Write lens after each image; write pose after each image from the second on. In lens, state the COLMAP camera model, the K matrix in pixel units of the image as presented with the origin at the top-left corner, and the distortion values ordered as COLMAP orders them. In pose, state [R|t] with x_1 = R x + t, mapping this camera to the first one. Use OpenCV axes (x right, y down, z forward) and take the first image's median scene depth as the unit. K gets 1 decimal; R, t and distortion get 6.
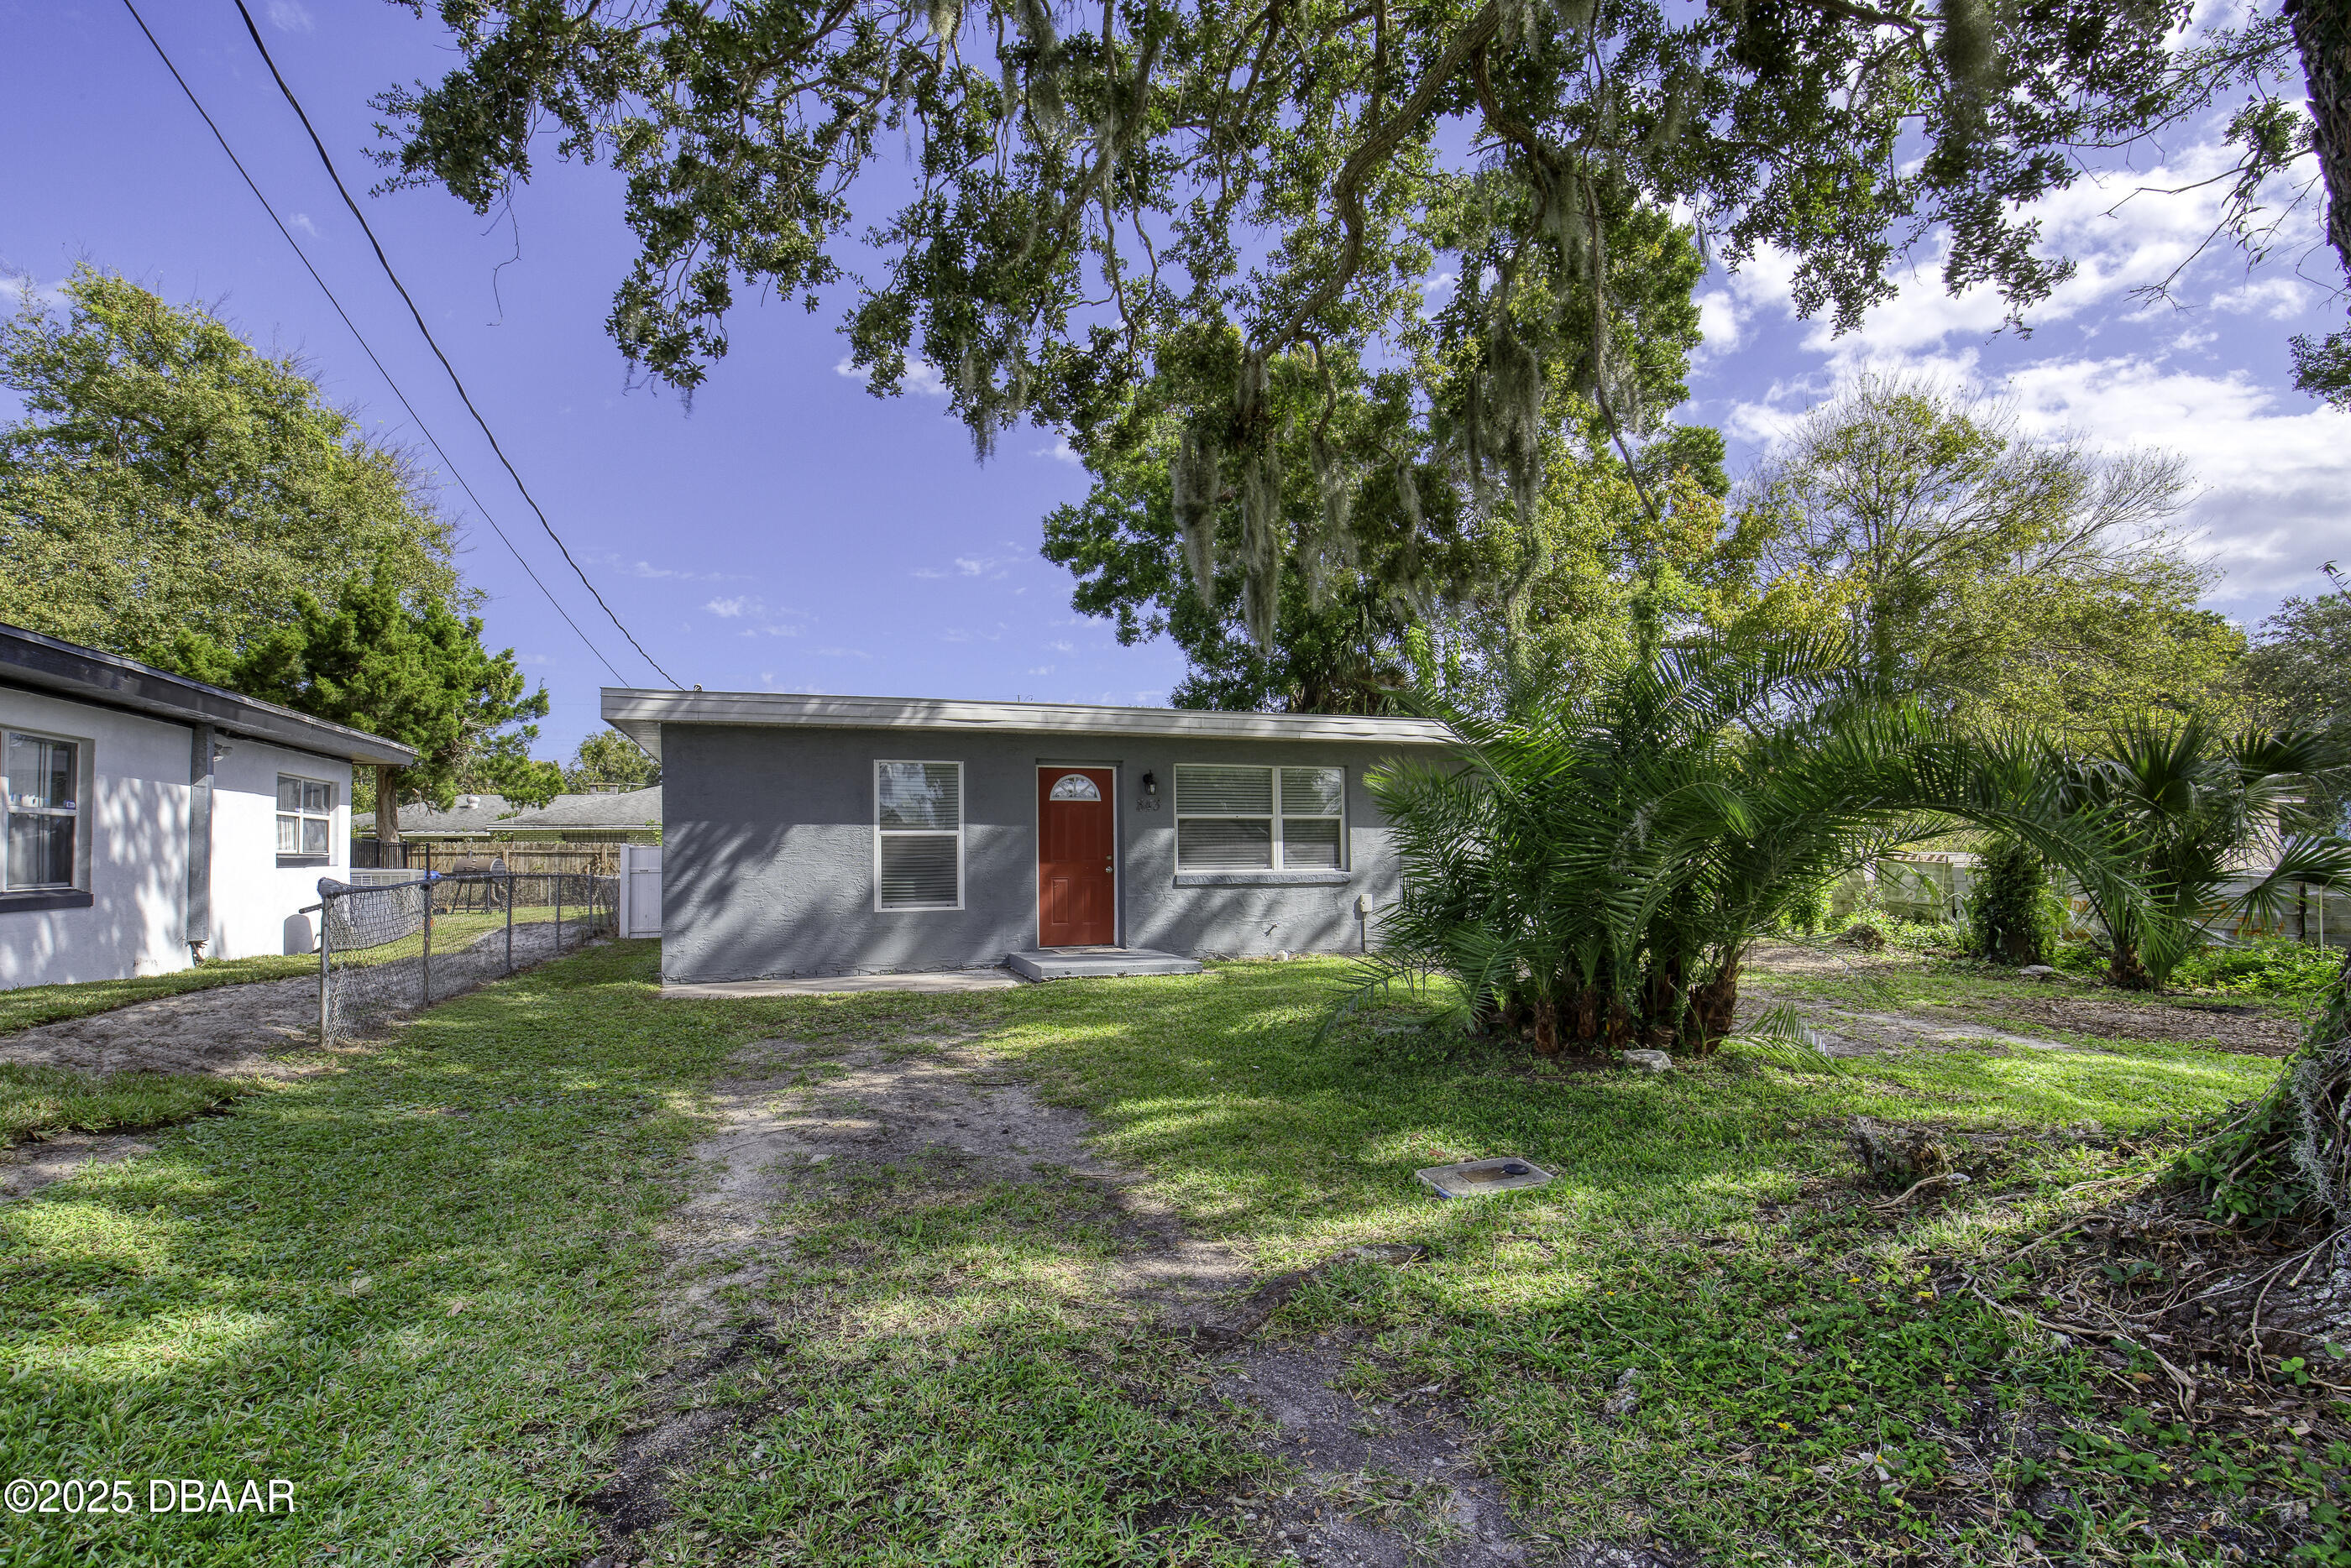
lens RADIAL K [[1072.1, 0, 1160.5], [0, 1072.1, 787.0], [0, 0, 1]] dist [-0.013647, 0.005864]
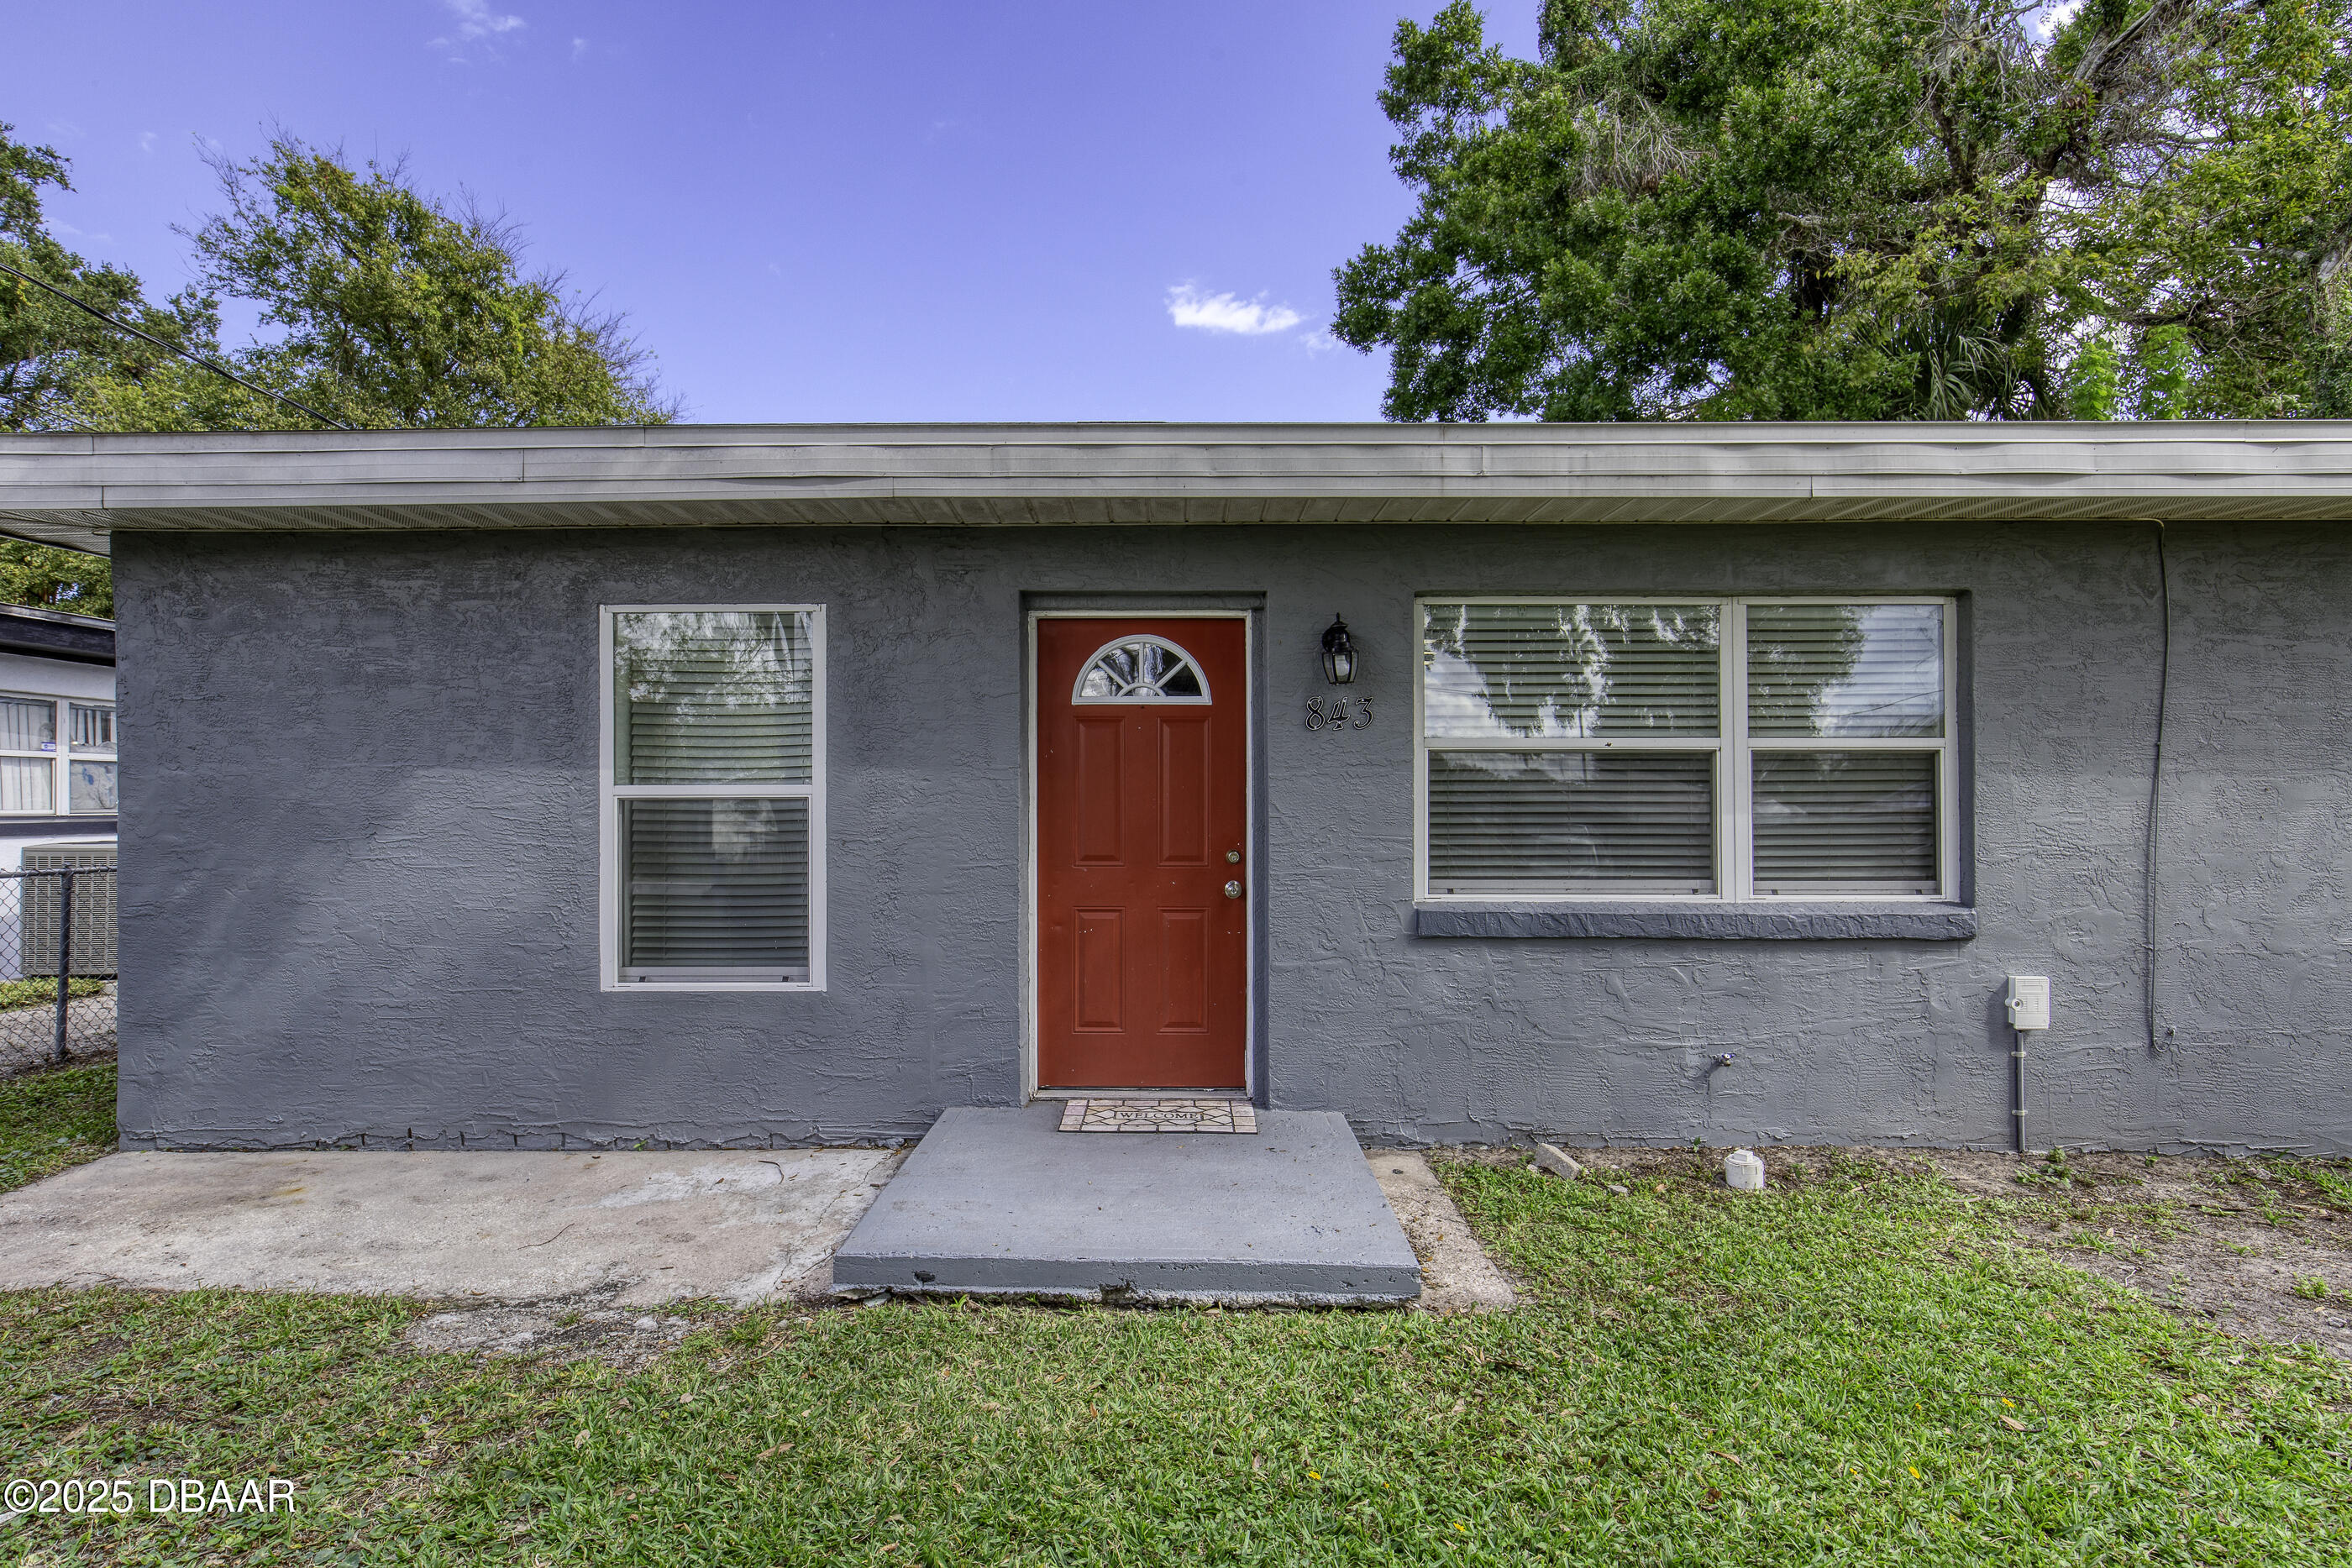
lens RADIAL K [[1155.9, 0, 1176.0], [0, 1155.9, 784.0], [0, 0, 1]] dist [0.001465, 0.000180]
pose [[0.939112, 0.006018, -0.343557, 0.067527], [0.013108, 0.998491, 0.053321, 0.018446], [0.343360, -0.054578, 0.937617, 0.576866]]
